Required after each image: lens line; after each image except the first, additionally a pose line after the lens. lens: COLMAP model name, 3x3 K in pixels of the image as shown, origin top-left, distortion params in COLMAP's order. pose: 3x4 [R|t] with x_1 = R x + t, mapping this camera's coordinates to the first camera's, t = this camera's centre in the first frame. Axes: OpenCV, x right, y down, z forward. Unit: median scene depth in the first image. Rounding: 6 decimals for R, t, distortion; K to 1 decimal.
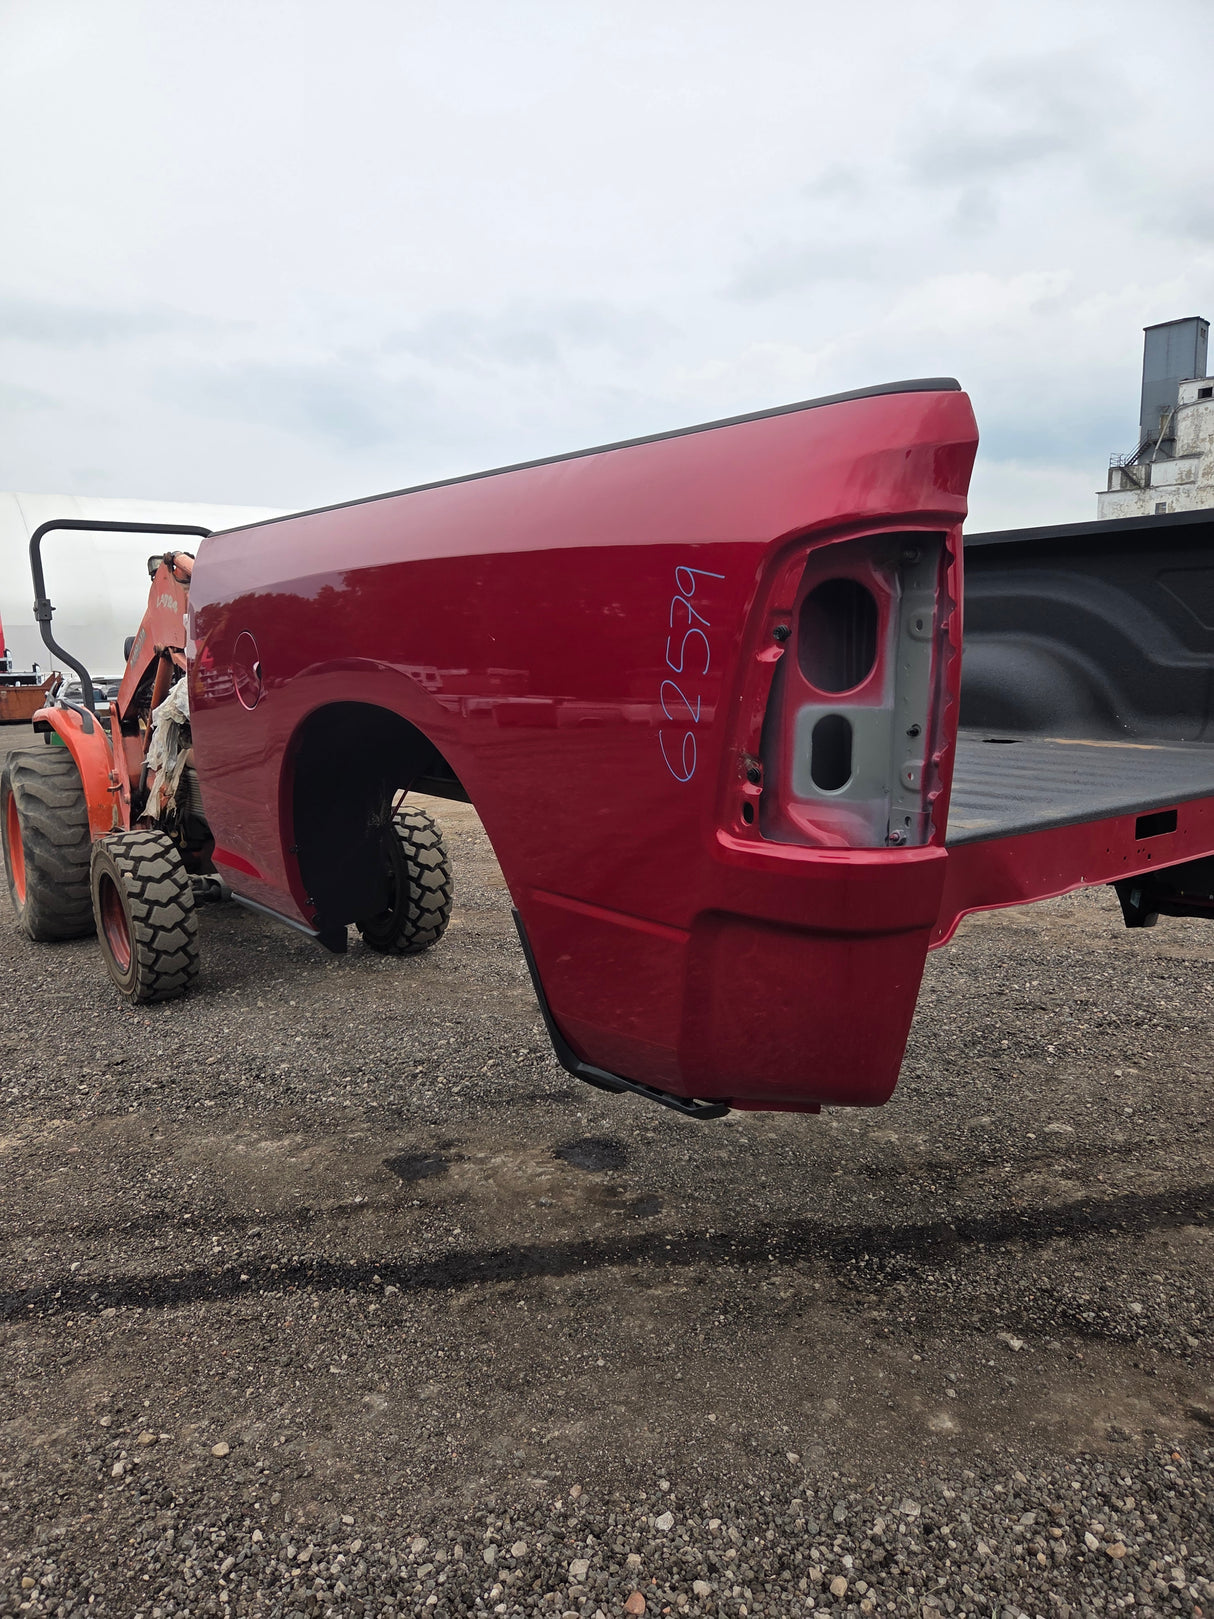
lens RADIAL K [[1087.6, 0, 596.9], [0, 1087.6, 812.7], [0, 0, 1]] dist [0.065700, -0.053691]
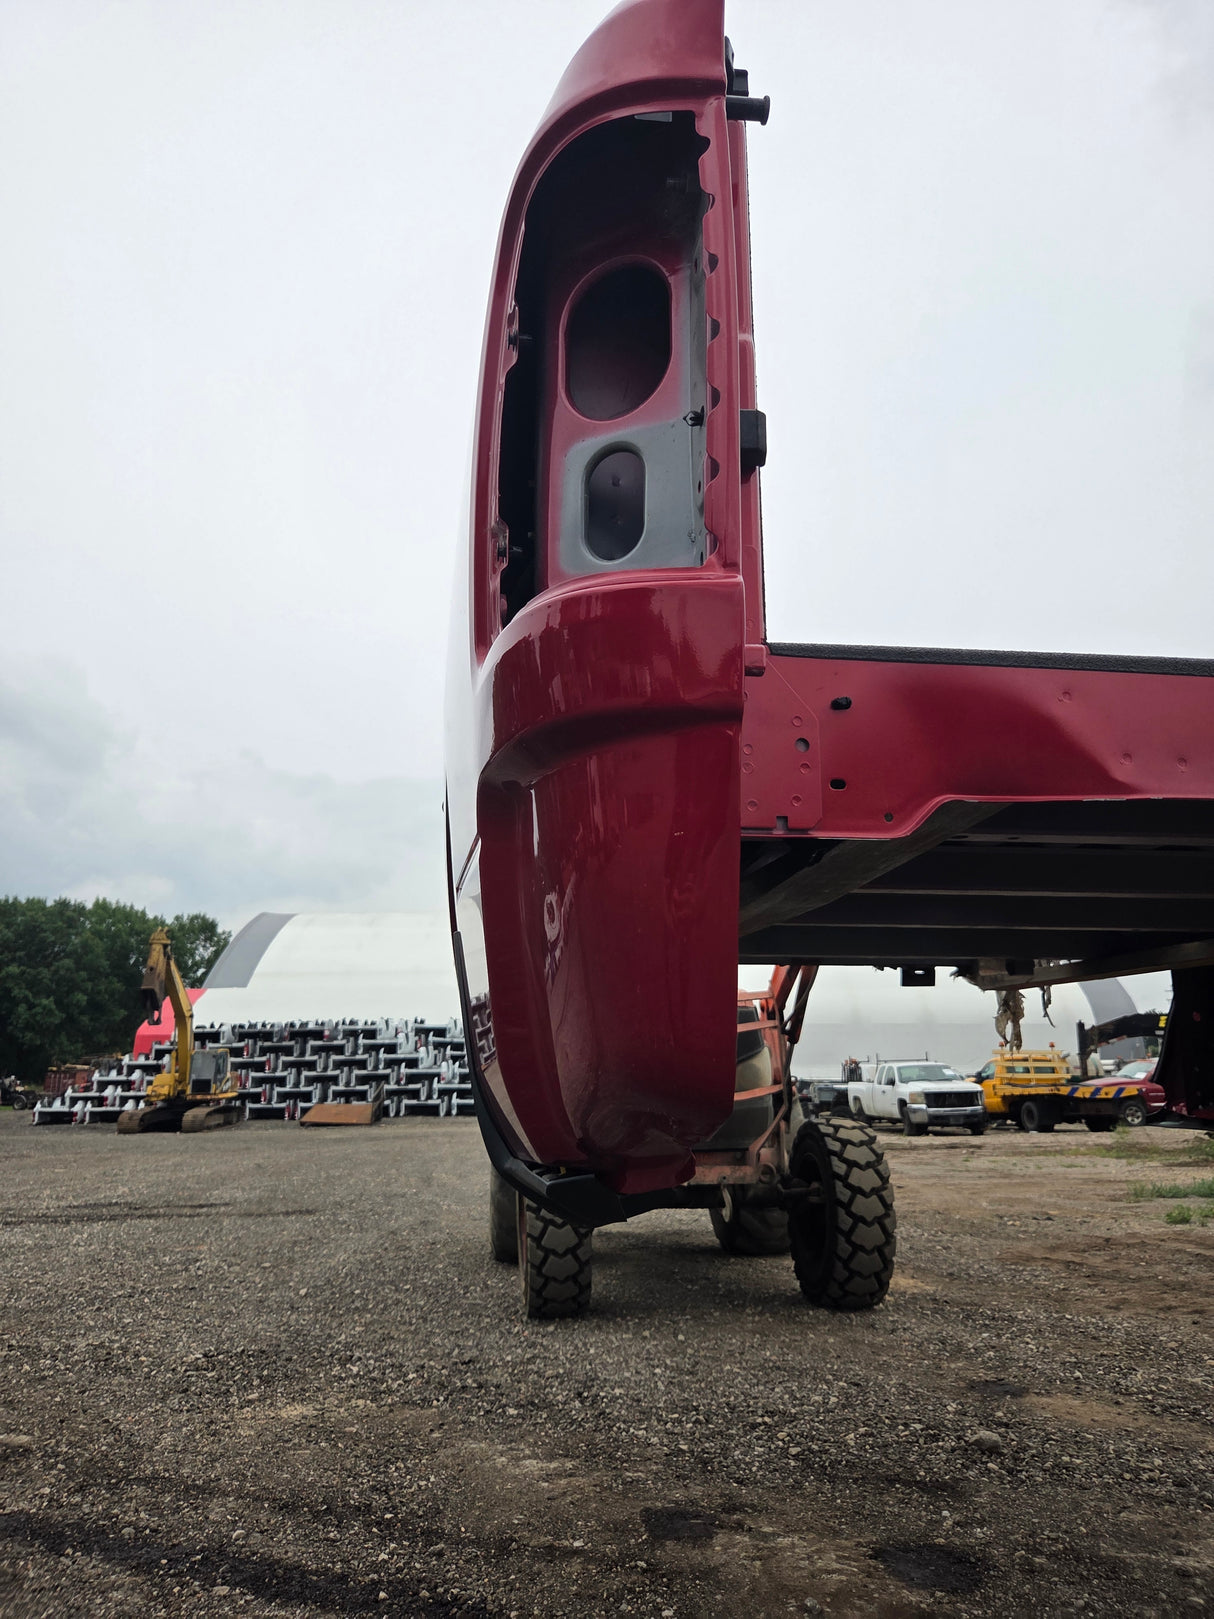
lens RADIAL K [[1093.4, 0, 614.2], [0, 1093.4, 785.1], [0, 0, 1]] dist [0.058692, -0.048642]
pose [[0.868892, -0.113862, -0.481729, 0.215082], [-0.077657, 0.929779, -0.359834, 0.141158], [0.488873, 0.350067, 0.799035, 0.230702]]
